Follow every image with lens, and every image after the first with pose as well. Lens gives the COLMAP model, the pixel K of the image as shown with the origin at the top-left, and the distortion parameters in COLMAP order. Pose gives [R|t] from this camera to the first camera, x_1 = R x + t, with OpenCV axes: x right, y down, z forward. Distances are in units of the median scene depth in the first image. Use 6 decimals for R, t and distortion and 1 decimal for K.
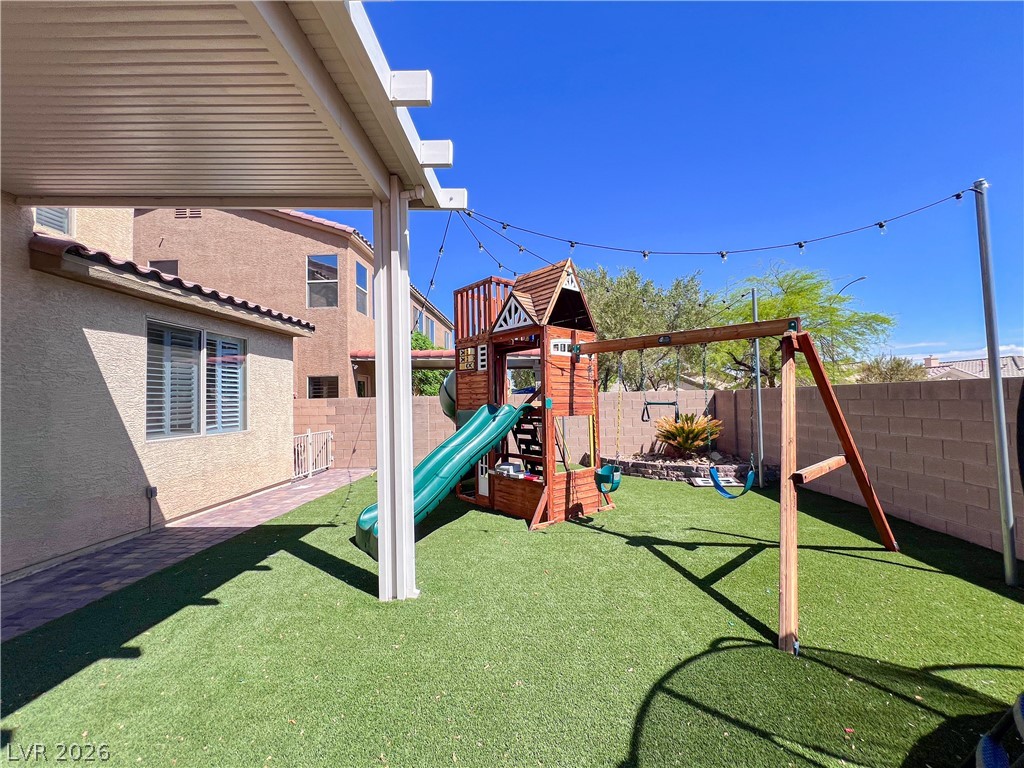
lens RADIAL K [[417.8, 0, 546.9], [0, 417.8, 381.7], [0, 0, 1]] dist [-0.028873, 0.000074]
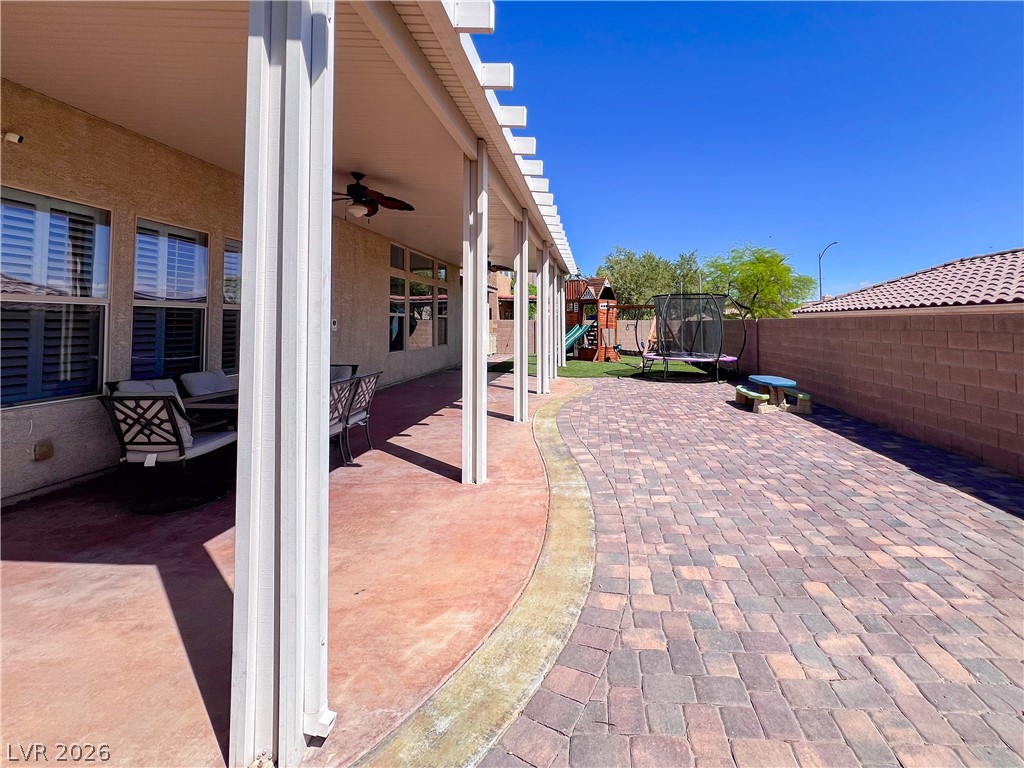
lens RADIAL K [[450.1, 0, 604.9], [0, 450.1, 305.2], [0, 0, 1]] dist [-0.000766, -0.000590]
pose [[0.999828, 0.018340, 0.002880, 0.031628], [-0.018344, 0.999831, 0.001430, -0.088659], [-0.002853, -0.001482, 0.999995, -2.187529]]
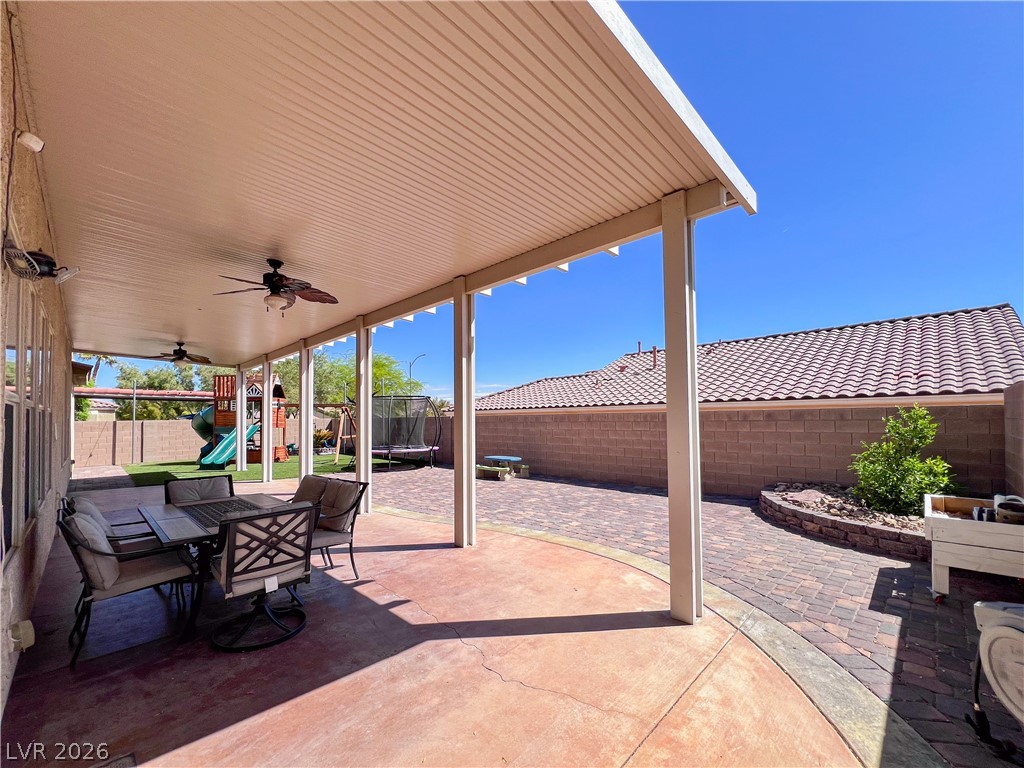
lens RADIAL K [[406.0, 0, 522.9], [0, 406.0, 408.9], [0, 0, 1]] dist [-0.002879, -0.000054]
pose [[0.692970, 0.020448, 0.720677, -0.767888], [-0.025919, 0.999658, -0.003442, -0.081364], [-0.720501, -0.016294, 0.693263, -2.120111]]
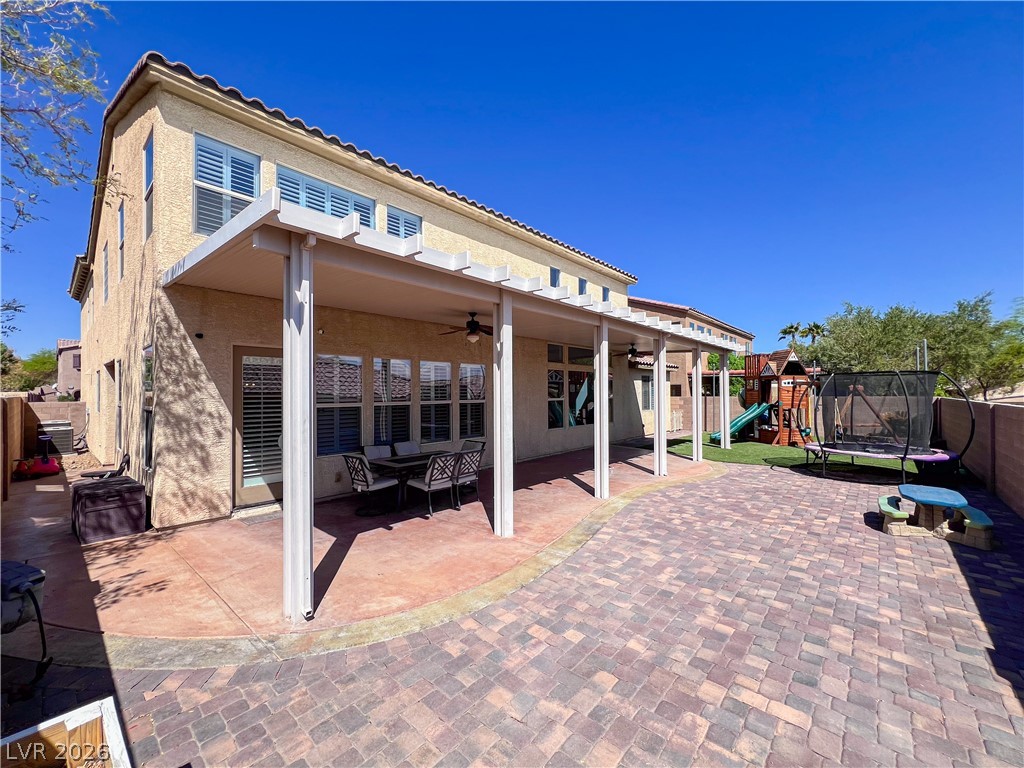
lens RADIAL K [[436.8, 0, 514.7], [0, 436.8, 389.1], [0, 0, 1]] dist [-0.001663, -0.000299]
pose [[0.752502, 0.004928, -0.658572, 0.537735], [0.022640, 0.999187, 0.033346, -0.168424], [0.658201, -0.040003, 0.751779, -2.173298]]
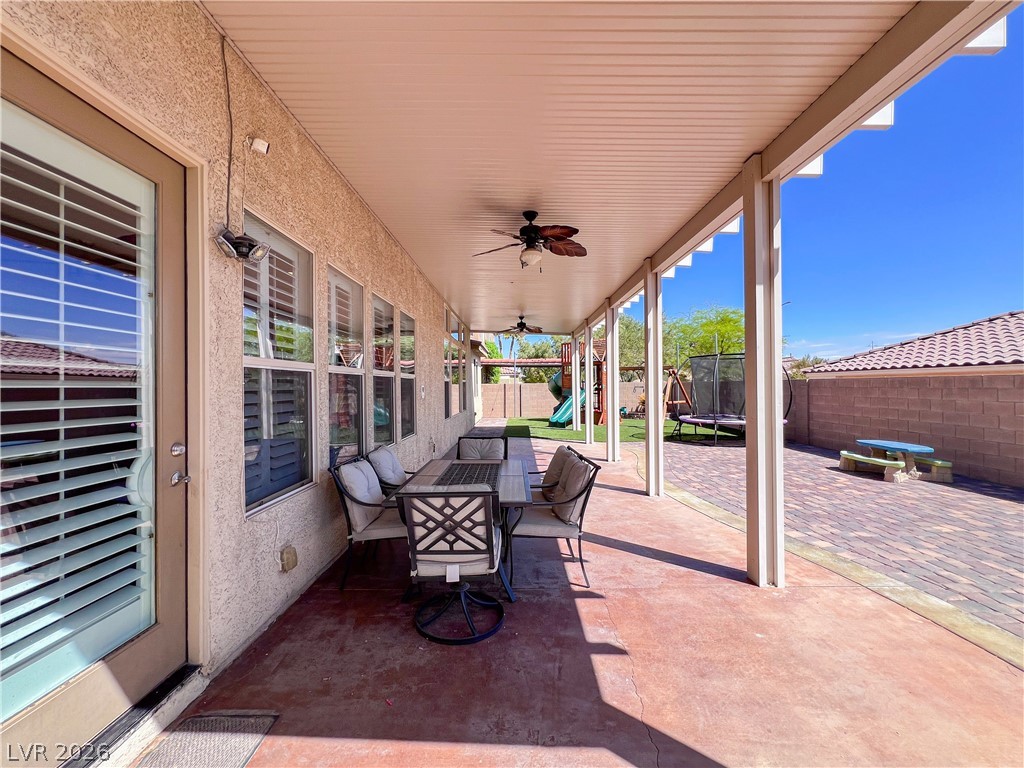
lens RADIAL K [[429.3, 0, 517.9], [0, 429.3, 382.5], [0, 0, 1]] dist [-0.000233, 0.000007]
pose [[0.999925, 0.004026, -0.011574, -0.538566], [-0.003626, 0.999402, 0.034394, -0.079094], [0.011705, -0.034350, 0.999341, -2.002482]]
